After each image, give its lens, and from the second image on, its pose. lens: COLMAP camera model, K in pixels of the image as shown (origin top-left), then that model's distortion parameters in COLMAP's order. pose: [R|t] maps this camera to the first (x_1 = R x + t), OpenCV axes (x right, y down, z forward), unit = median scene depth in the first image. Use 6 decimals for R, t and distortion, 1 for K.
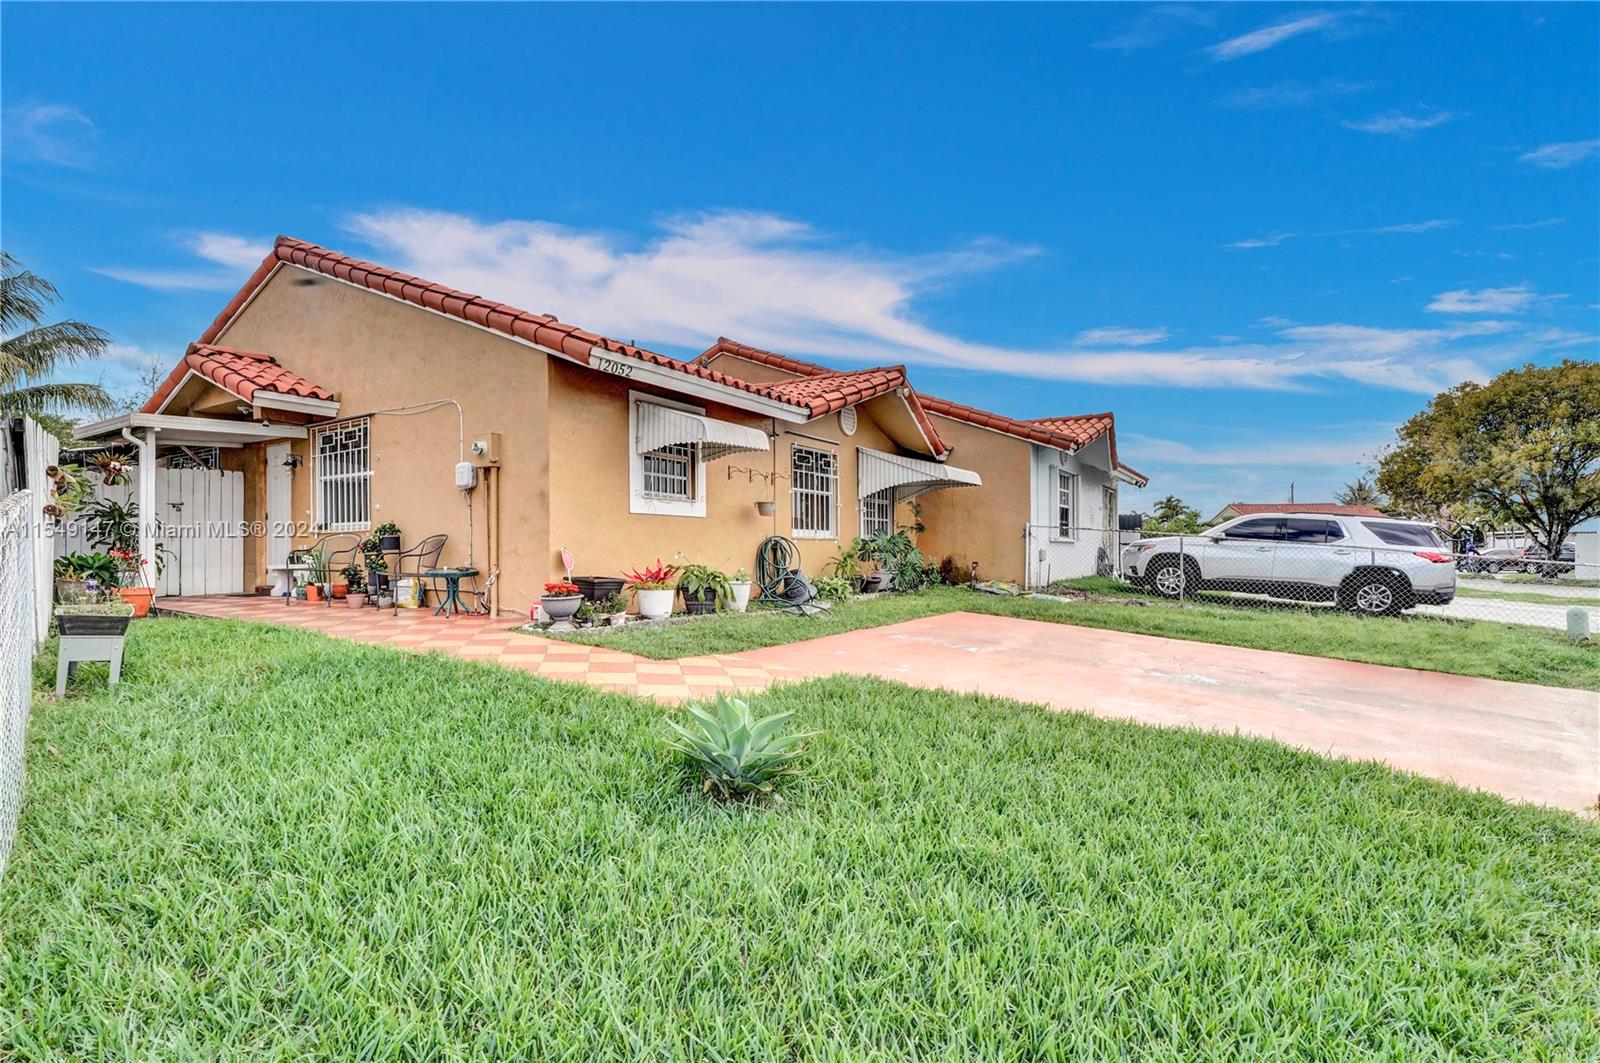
lens RADIAL K [[740.1, 0, 800.0], [0, 740.1, 531.5], [0, 0, 1]] dist [-0.019597, 0.000185]
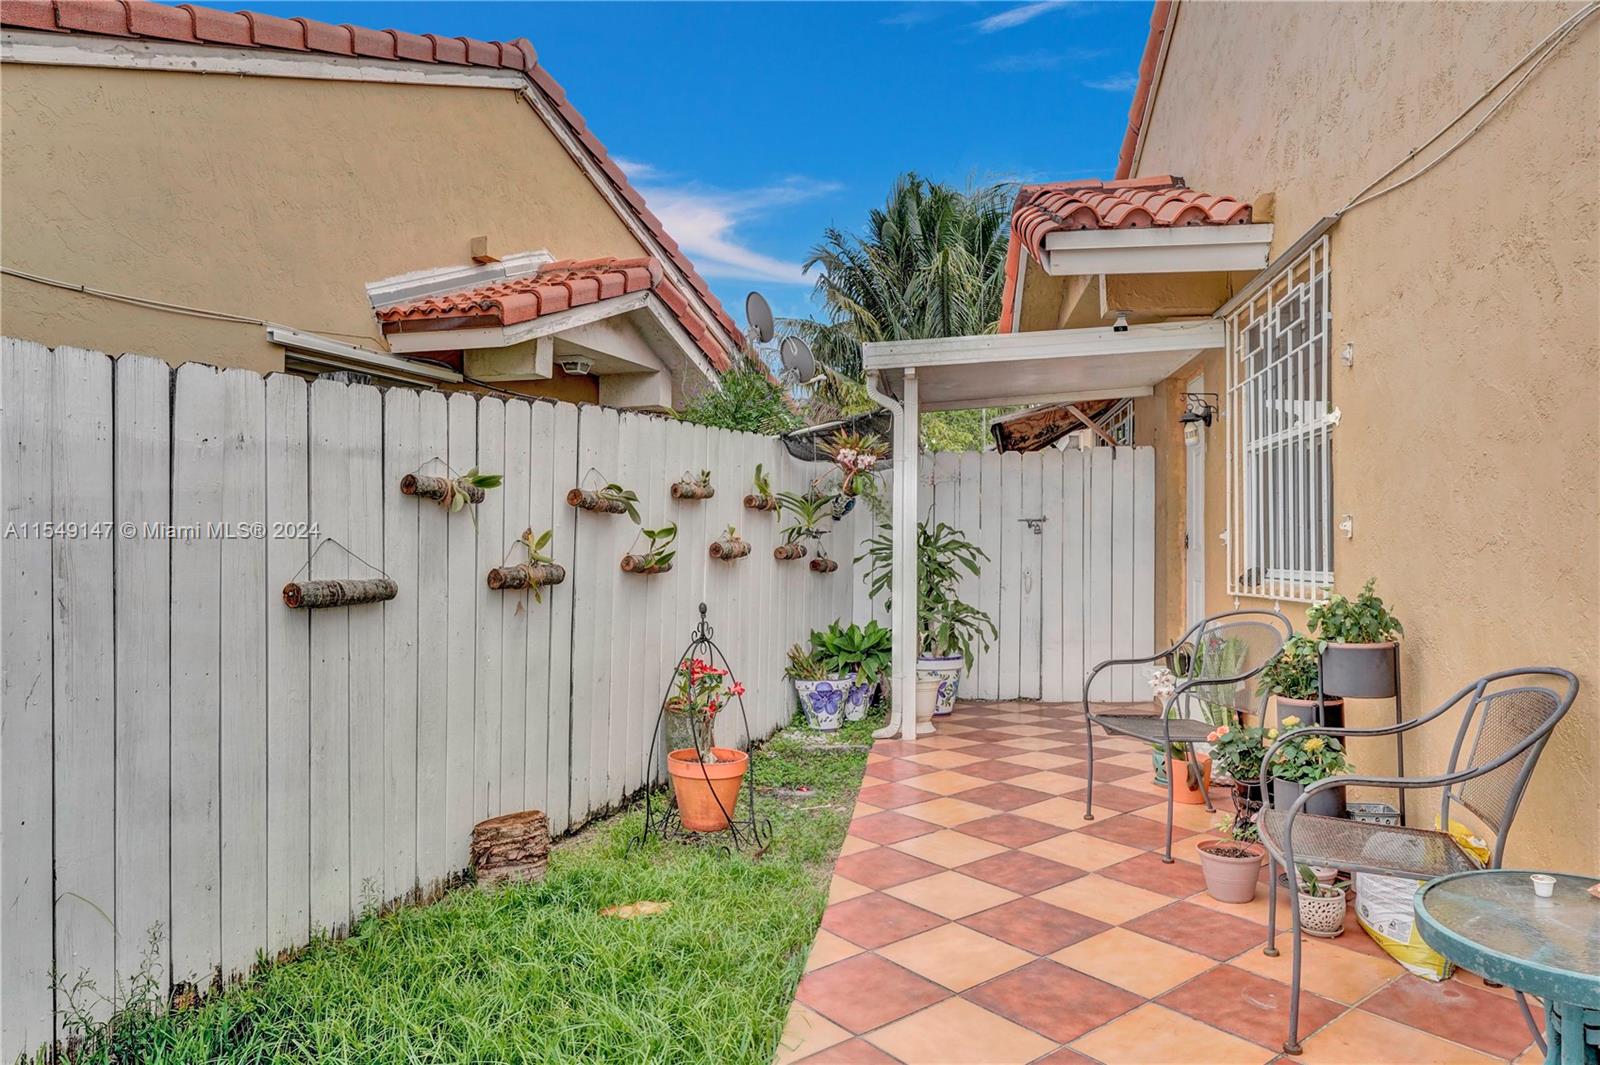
lens RADIAL K [[1026.7, 0, 800.0], [0, 1026.7, 532.5], [0, 0, 1]] dist [-0.001769, -0.000494]
pose [[0.368513, -0.005191, -0.929608, -0.243705], [0.021878, 0.999756, 0.003090, -0.034113], [0.929365, -0.021476, 0.368536, 0.572355]]
